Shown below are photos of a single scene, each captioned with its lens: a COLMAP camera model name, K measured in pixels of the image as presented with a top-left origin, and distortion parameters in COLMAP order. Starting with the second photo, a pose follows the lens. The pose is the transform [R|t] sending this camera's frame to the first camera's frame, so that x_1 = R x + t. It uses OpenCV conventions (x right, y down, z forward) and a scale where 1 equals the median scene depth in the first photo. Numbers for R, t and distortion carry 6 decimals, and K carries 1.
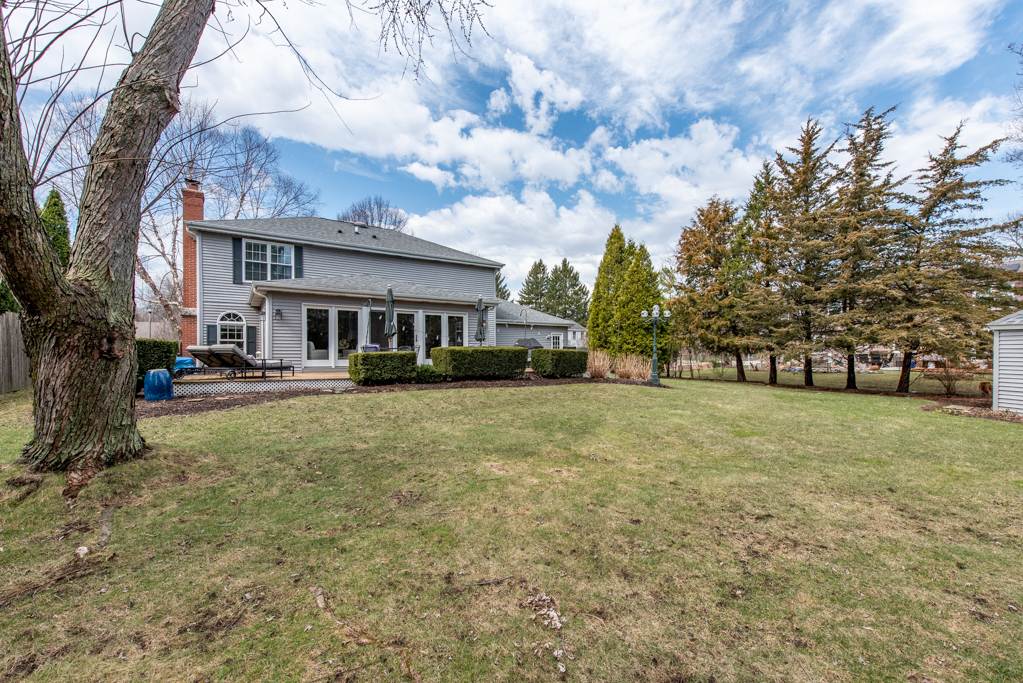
lens RADIAL K [[424.8, 0, 511.5], [0, 424.8, 341.5], [0, 0, 1]] dist [0.000609, -0.000088]
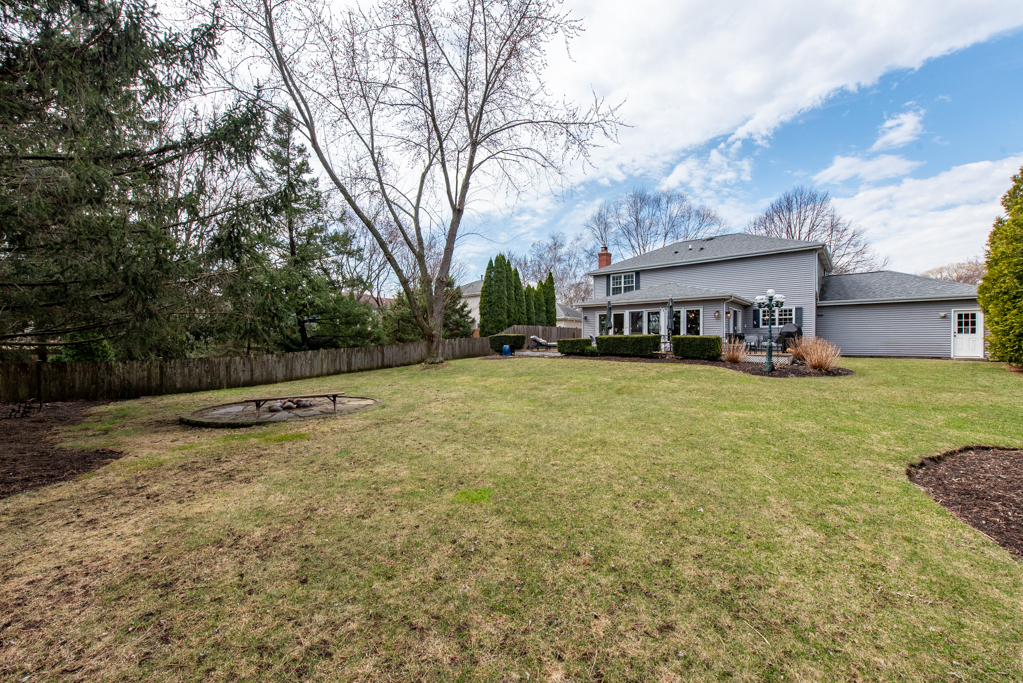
lens RADIAL K [[381.4, 0, 511.5], [0, 381.4, 341.5], [0, 0, 1]] dist [0.001338, 0.000130]
pose [[0.262319, 0.005571, -0.964965, 0.902155], [0.031426, 0.999404, 0.014313, 0.002225], [0.964469, -0.034079, 0.261987, 0.185665]]
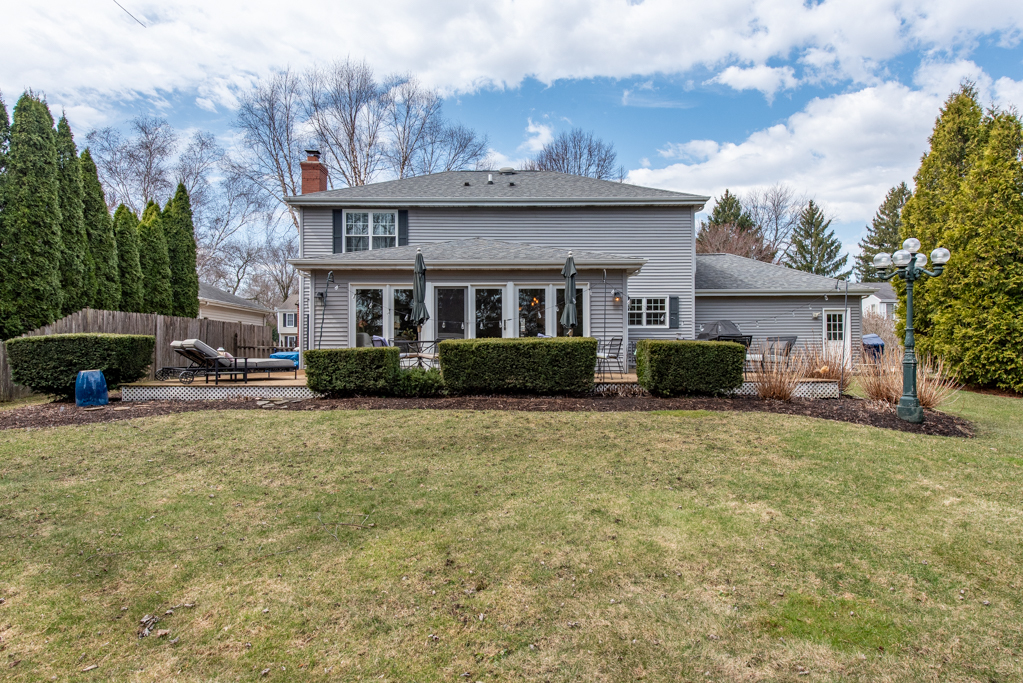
lens RADIAL K [[584.7, 0, 511.5], [0, 584.7, 341.5], [0, 0, 1]] dist [0.003767, 0.002490]
pose [[0.837992, -0.006142, -0.545647, 0.292305], [0.019526, 0.999634, 0.018735, 0.000742], [0.545333, -0.026355, 0.837805, 0.243564]]
